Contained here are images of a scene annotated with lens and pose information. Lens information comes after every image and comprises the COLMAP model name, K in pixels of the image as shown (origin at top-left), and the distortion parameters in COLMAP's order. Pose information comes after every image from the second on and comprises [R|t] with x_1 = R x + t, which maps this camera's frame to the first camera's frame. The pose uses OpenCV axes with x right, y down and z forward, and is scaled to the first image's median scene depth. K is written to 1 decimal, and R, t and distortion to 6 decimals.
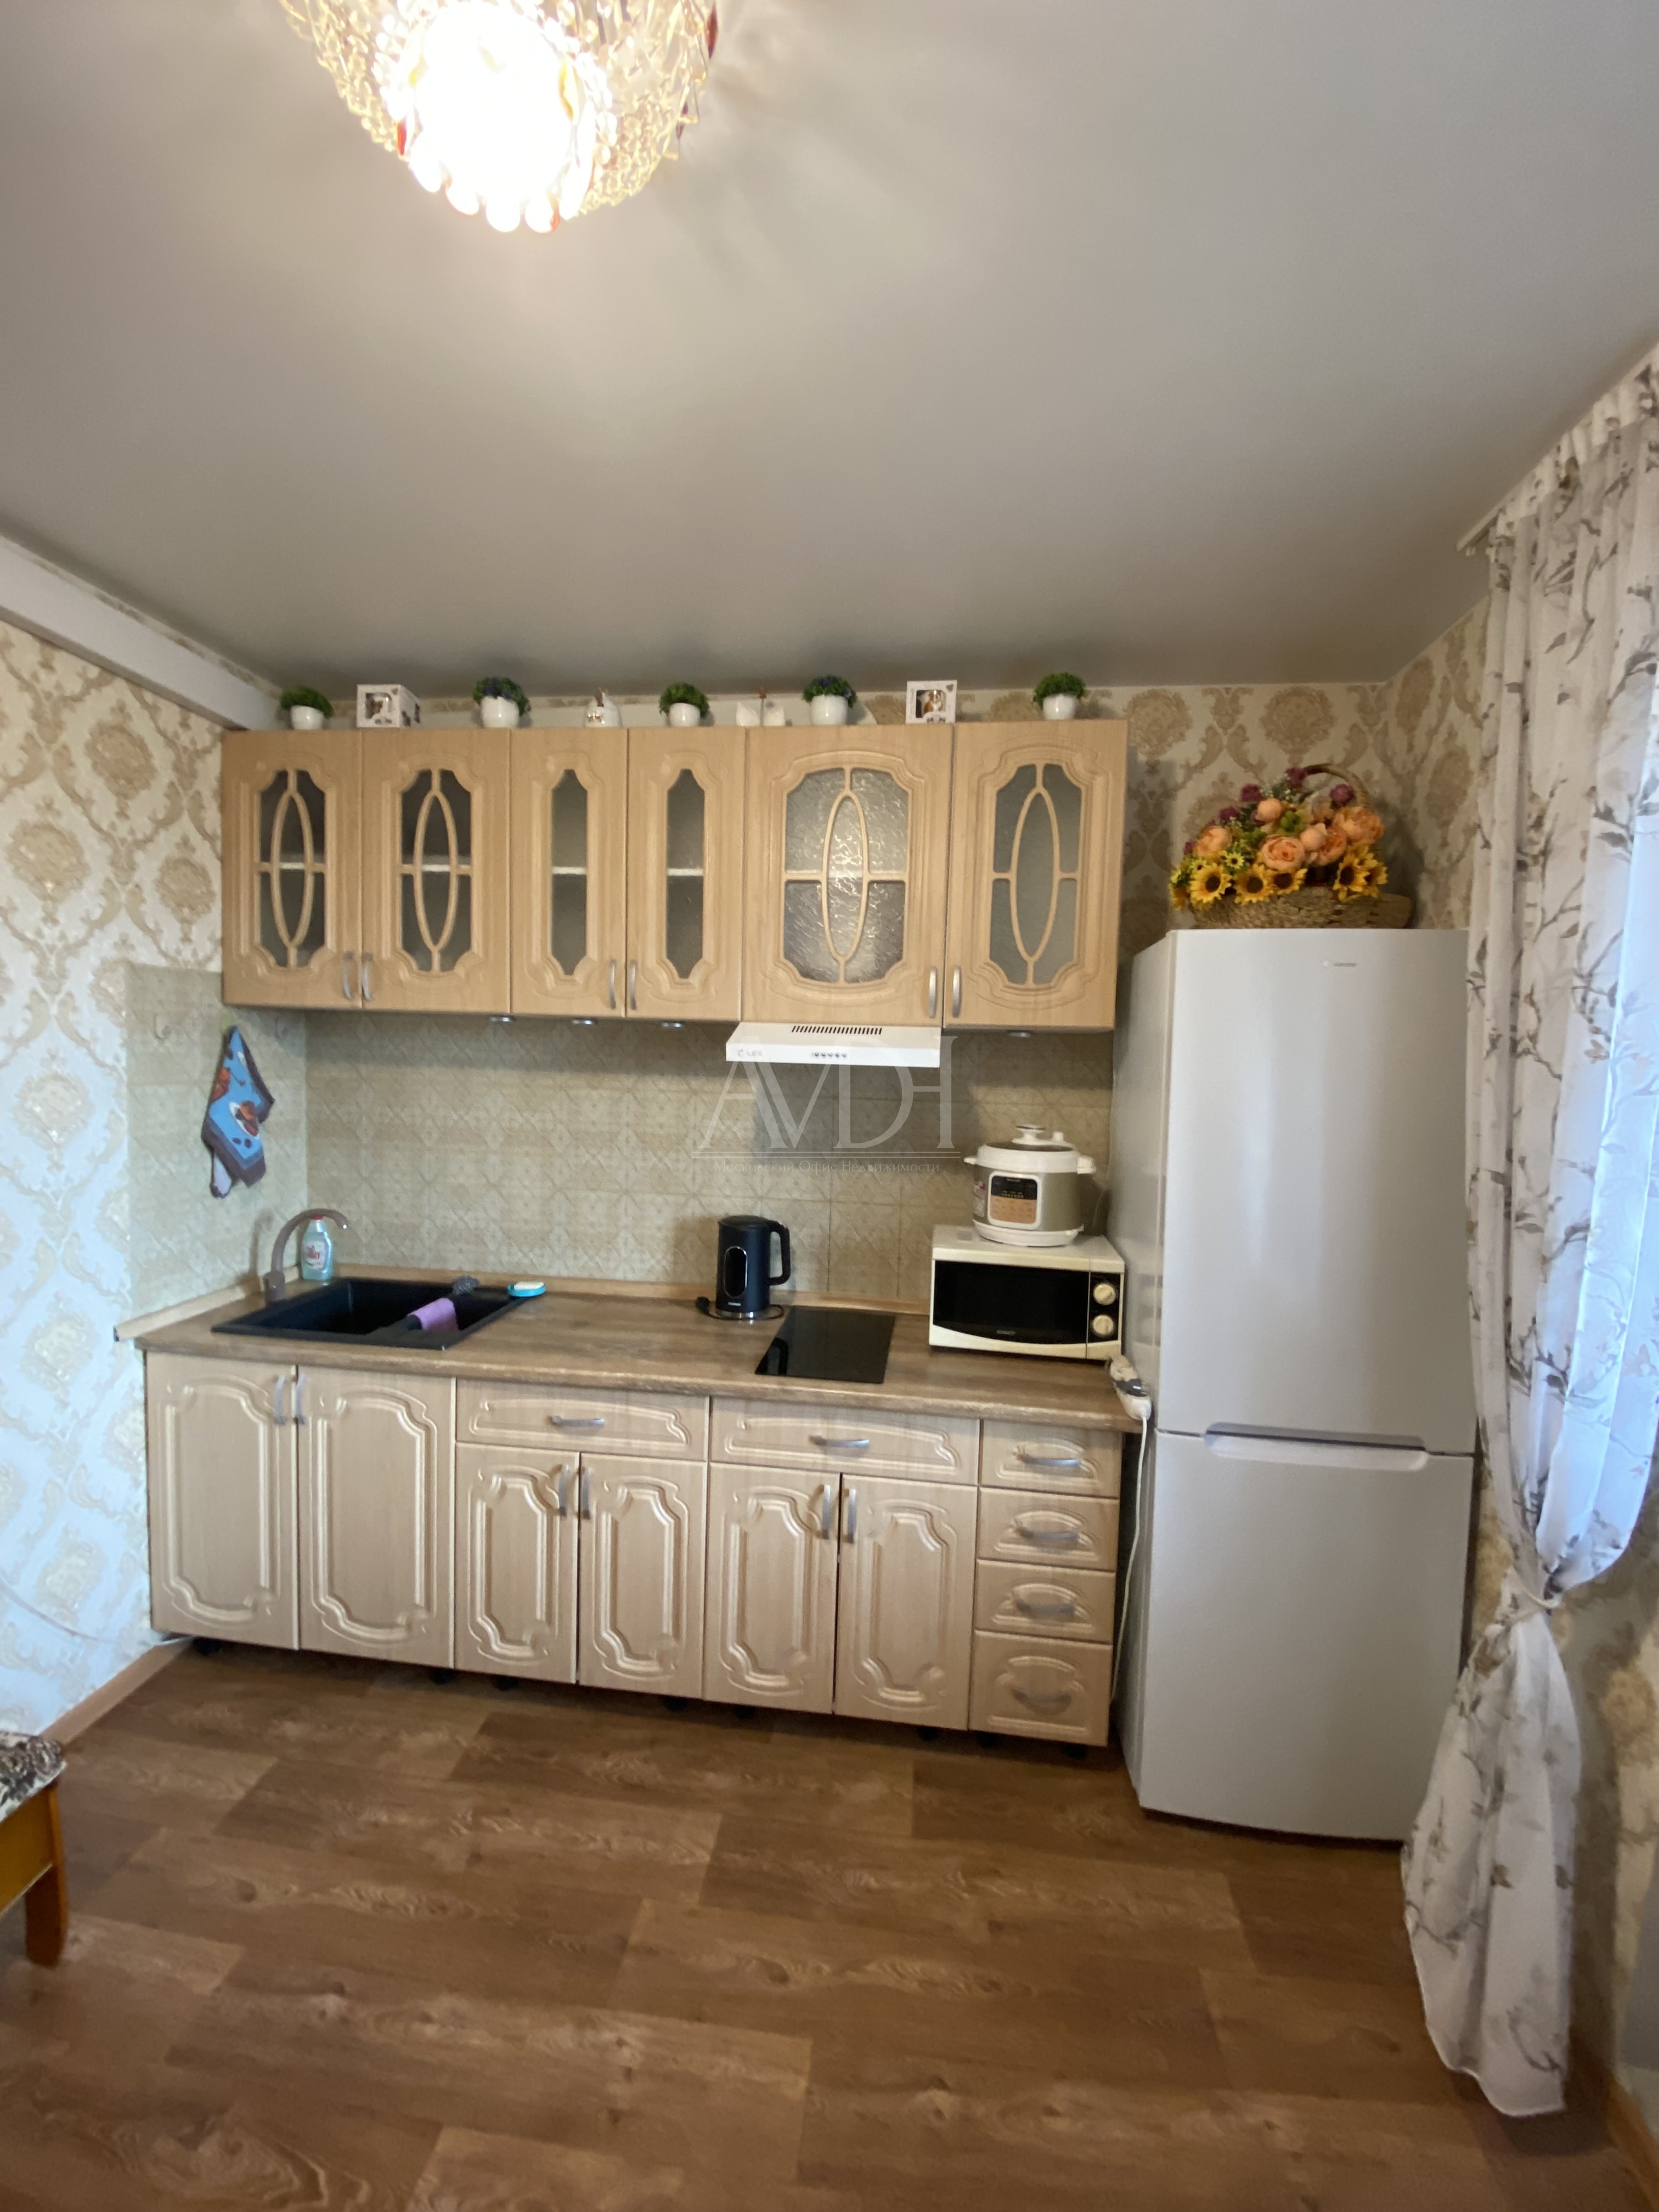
lens RADIAL K [[889.2, 0, 829.7], [0, 889.2, 1104.2], [0, 0, 1]] dist [0.026491, -0.023546]
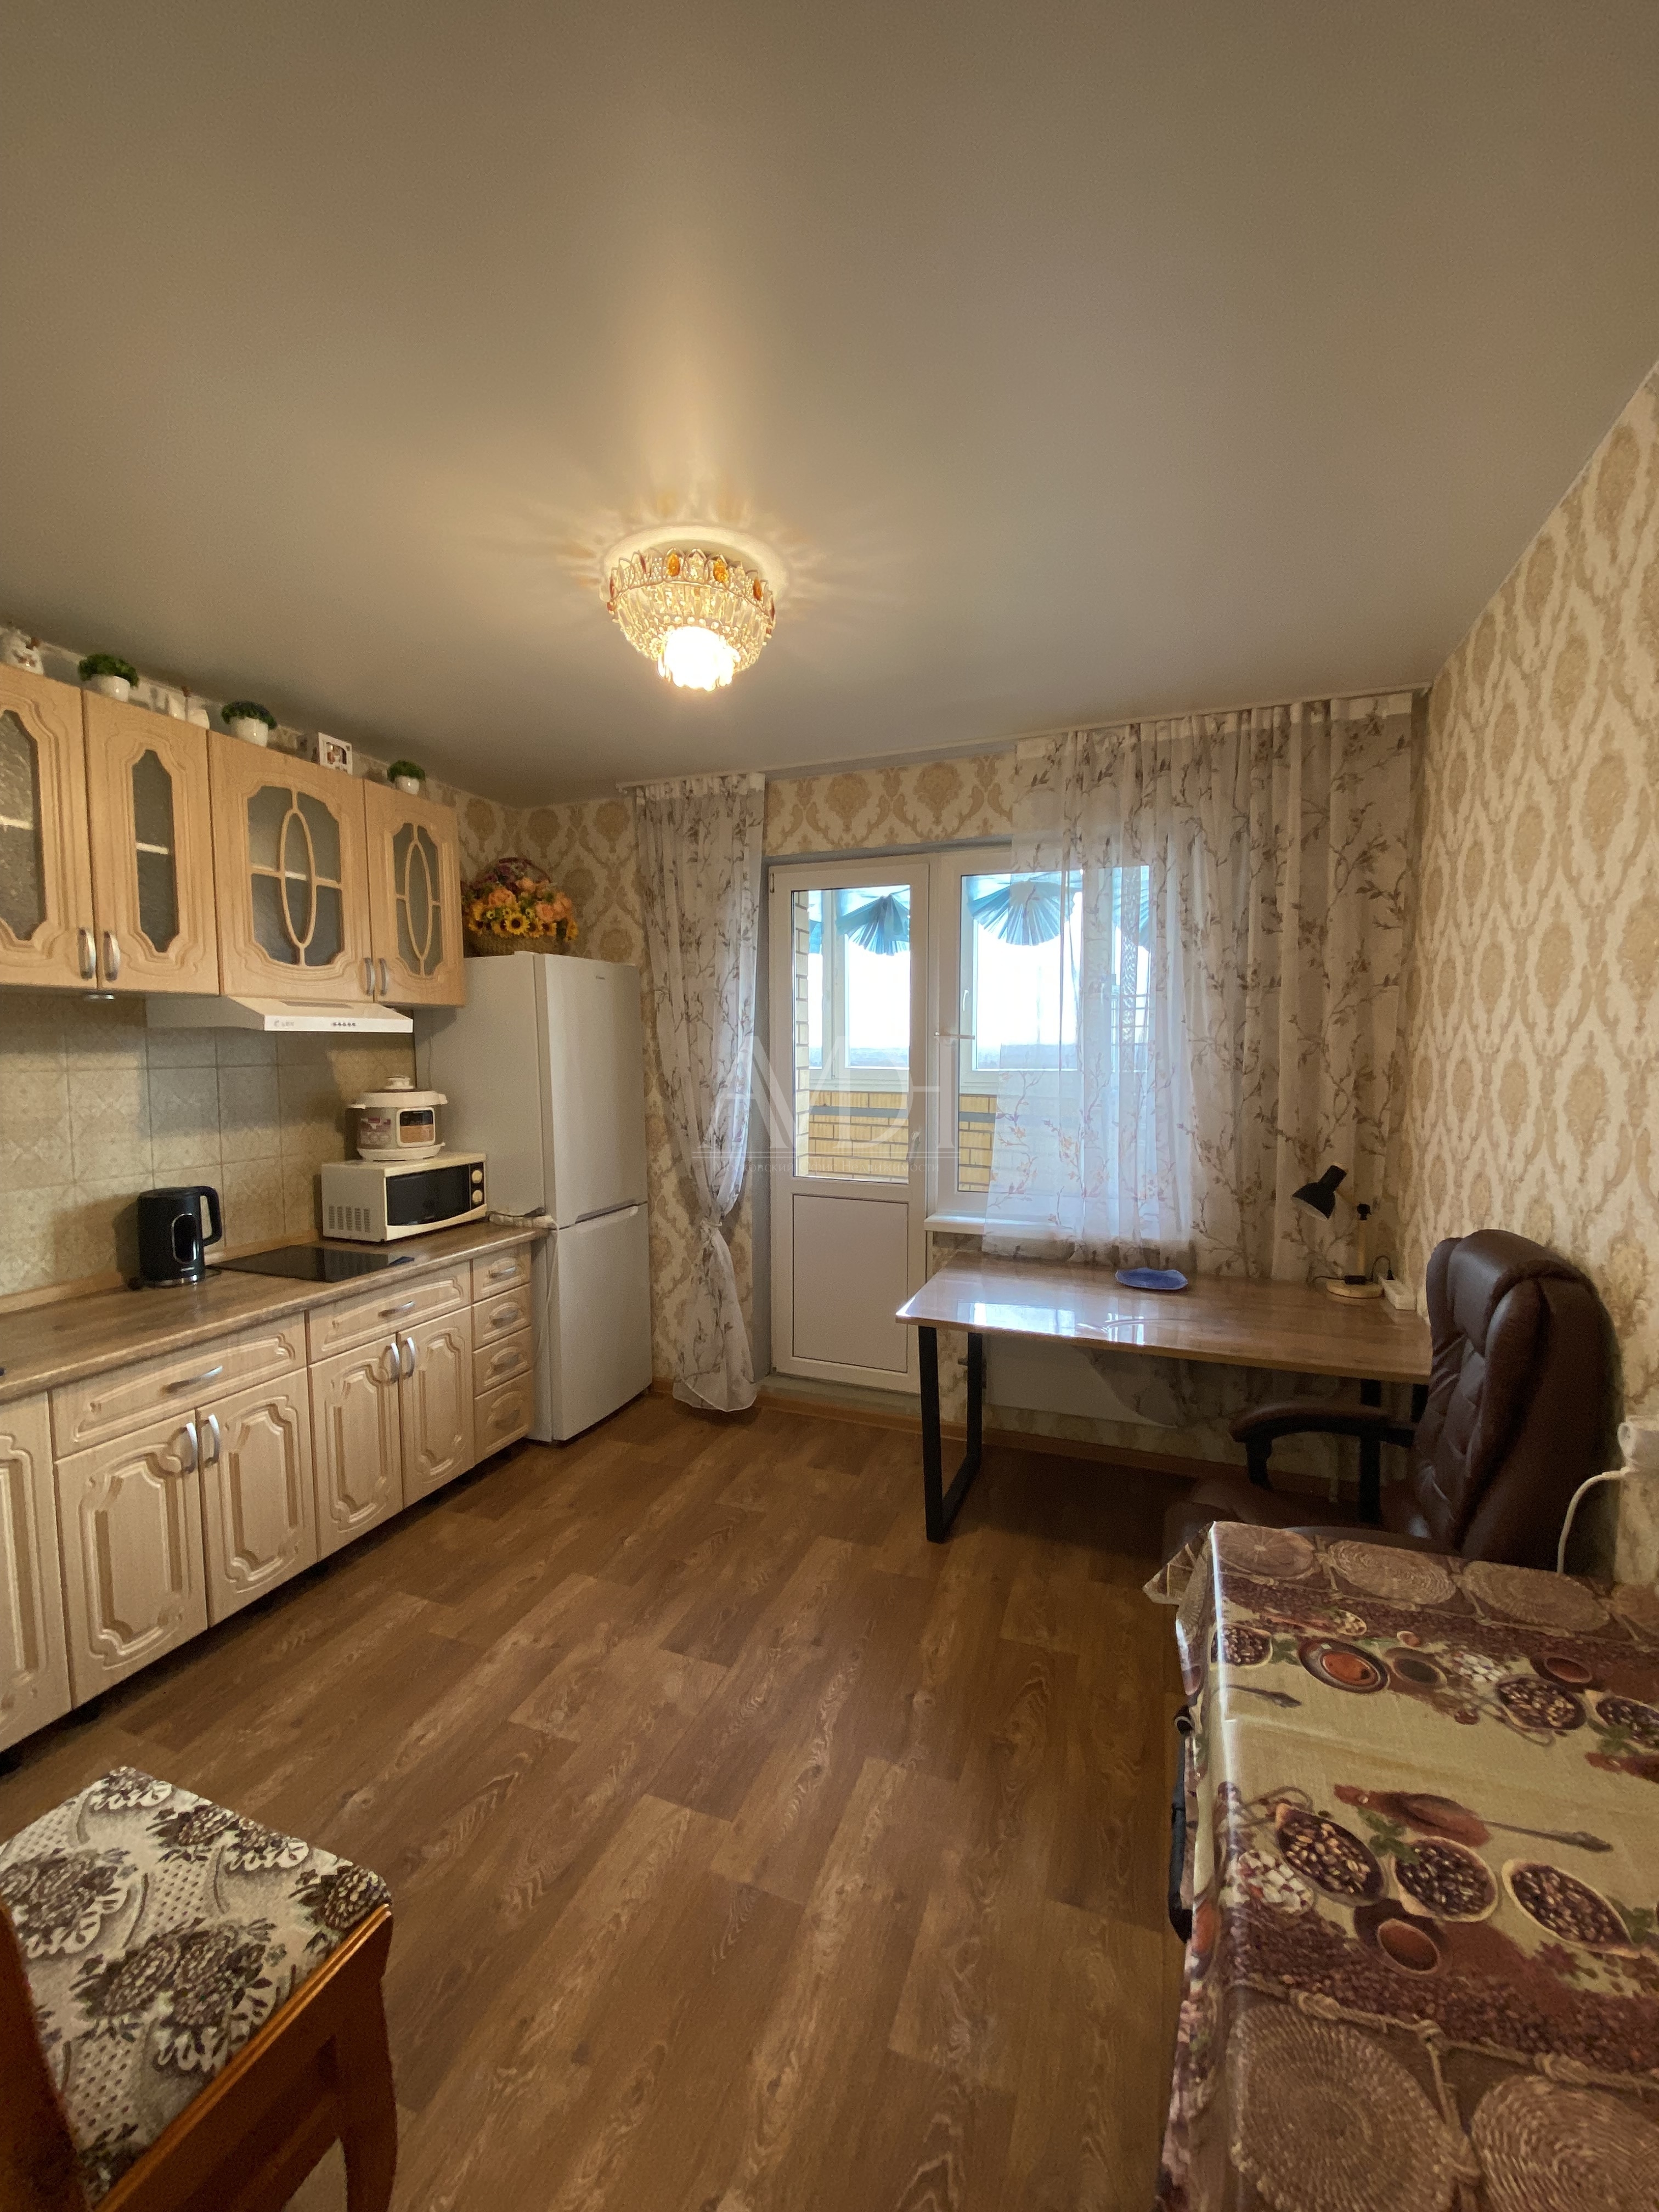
lens RADIAL K [[889.2, 0, 829.7], [0, 889.2, 1104.2], [0, 0, 1]] dist [0.026491, -0.023546]
pose [[0.238785, -0.095492, 0.966366, -1.101637], [0.071357, 0.994188, 0.080610, 0.004376], [-0.968447, 0.049709, 0.244211, 0.008009]]
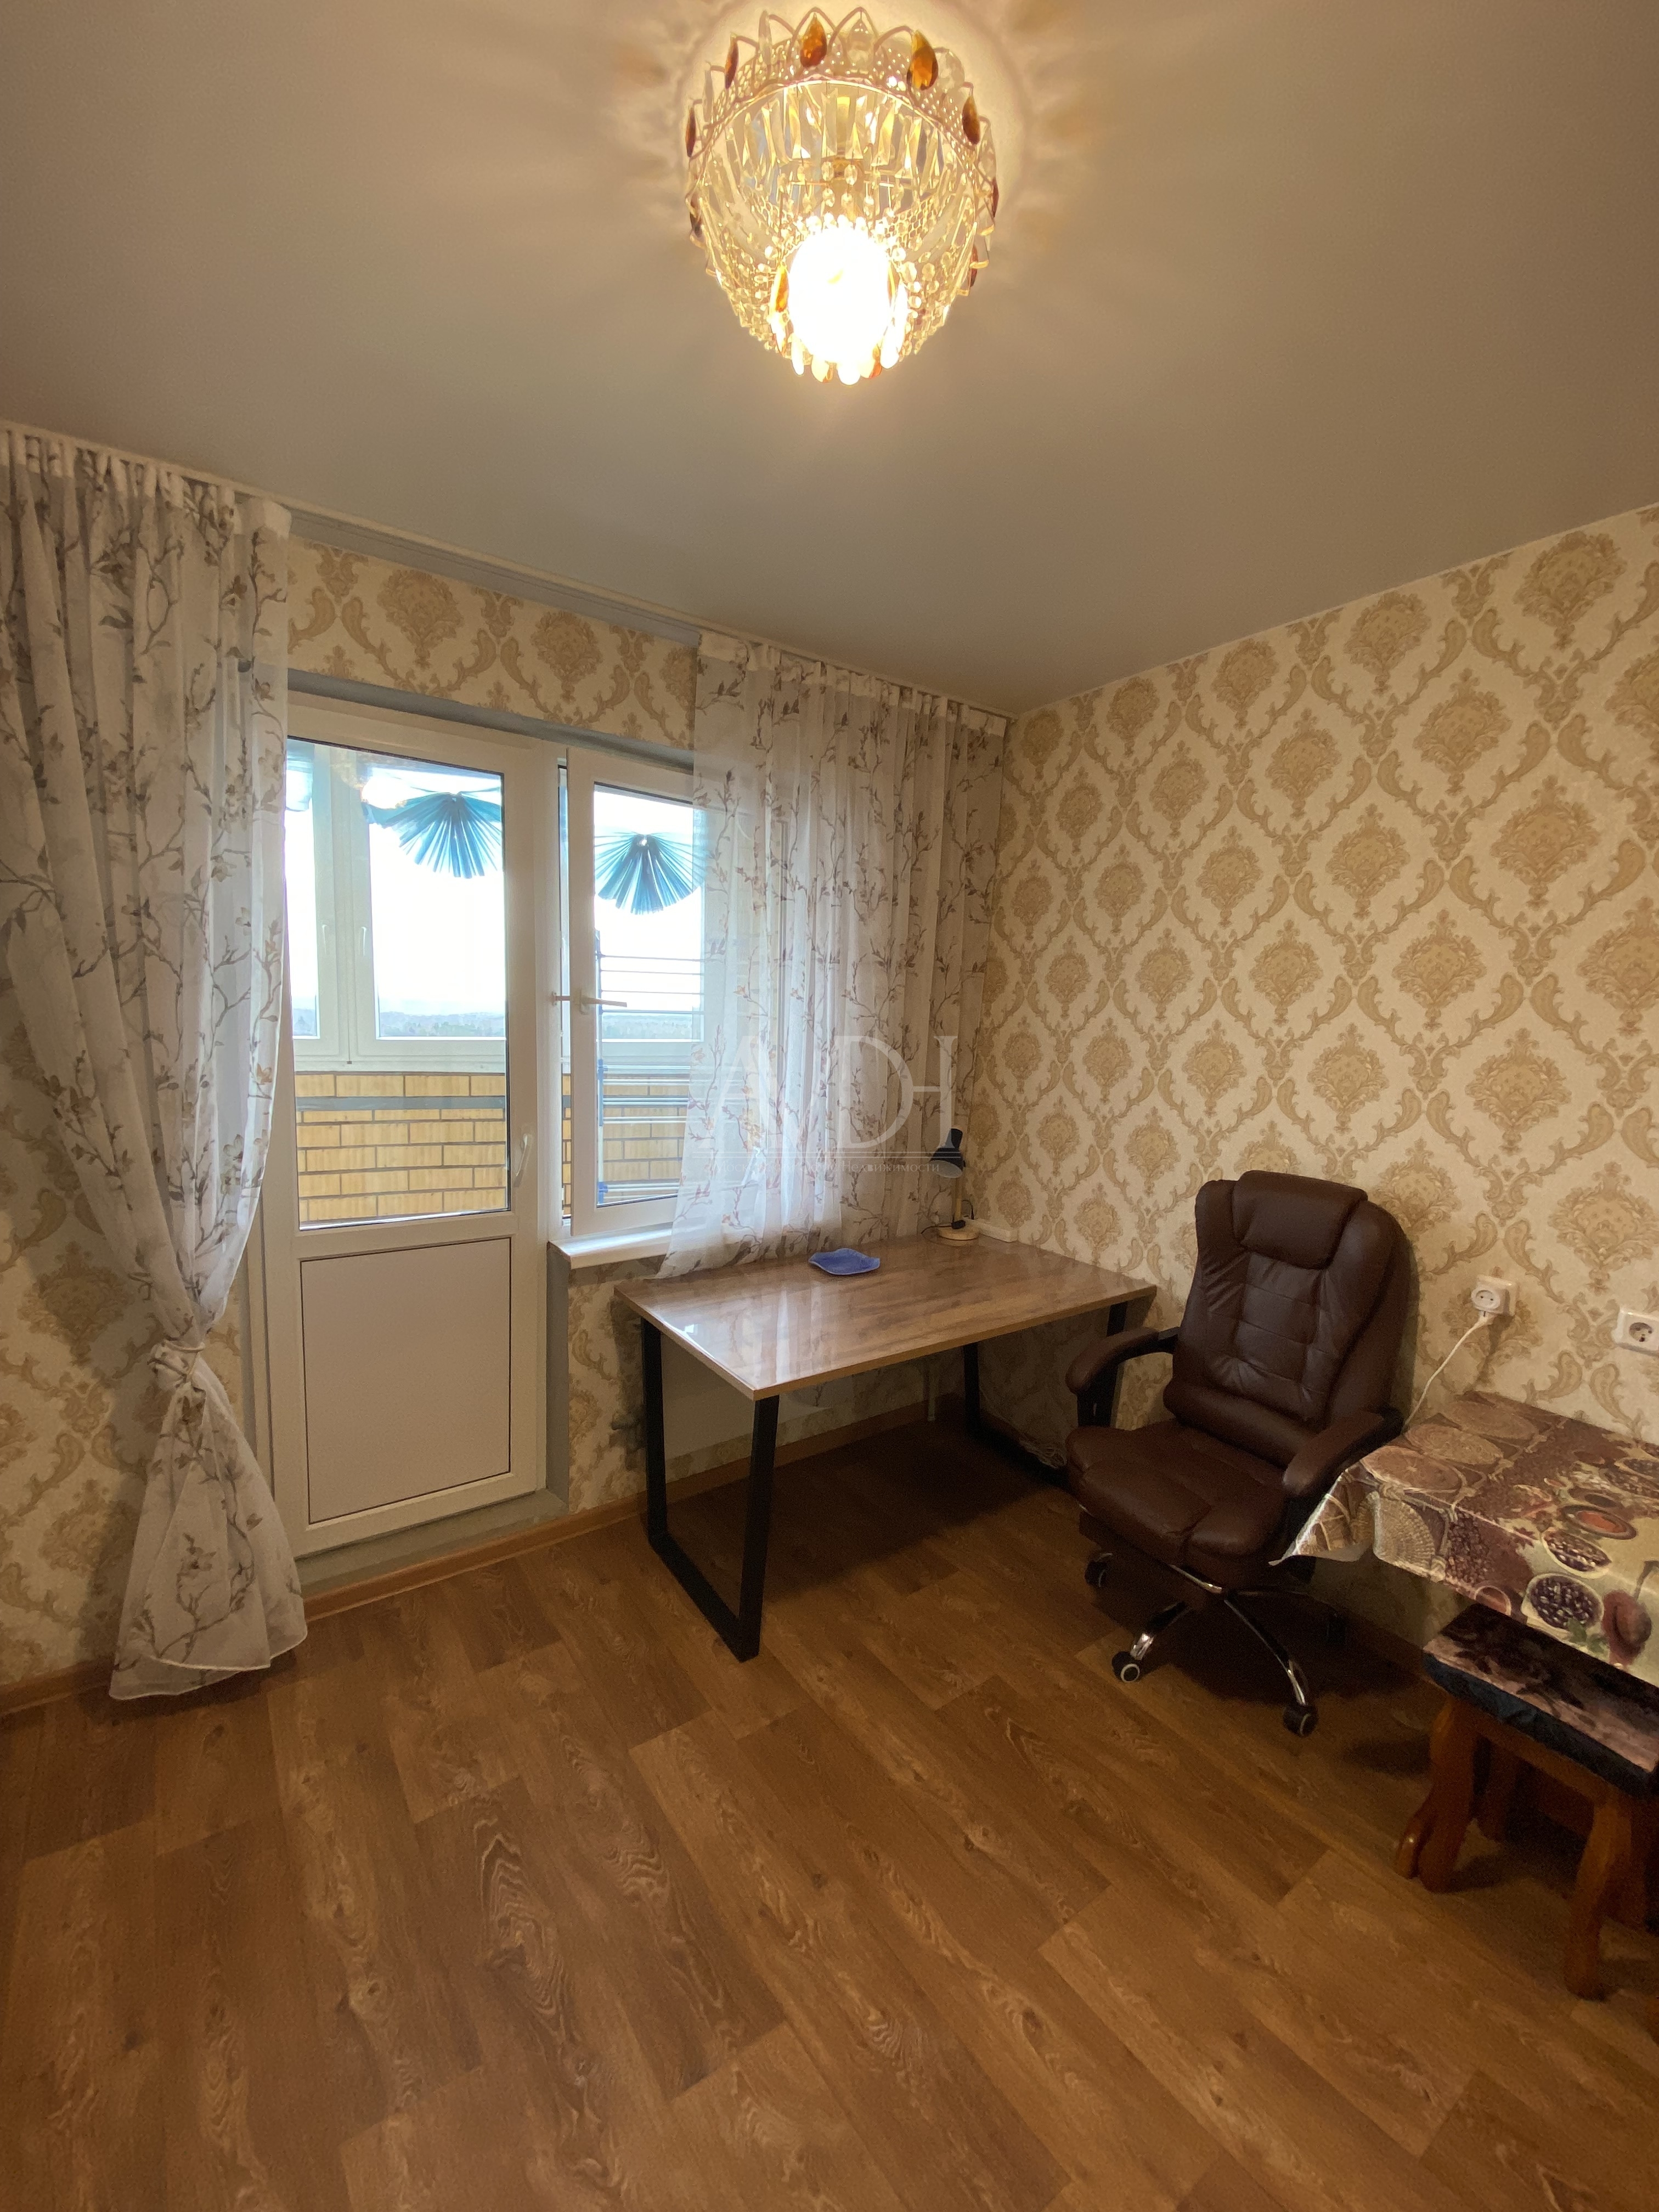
lens RADIAL K [[897.0, 0, 827.4], [0, 897.0, 1101.7], [0, 0, 1]] dist [0.016322, -0.018325]
pose [[-0.673669, -0.124123, 0.728535, -0.573622], [0.002324, 0.985434, 0.170041, -0.043383], [-0.739029, 0.116244, -0.663568, 0.776931]]
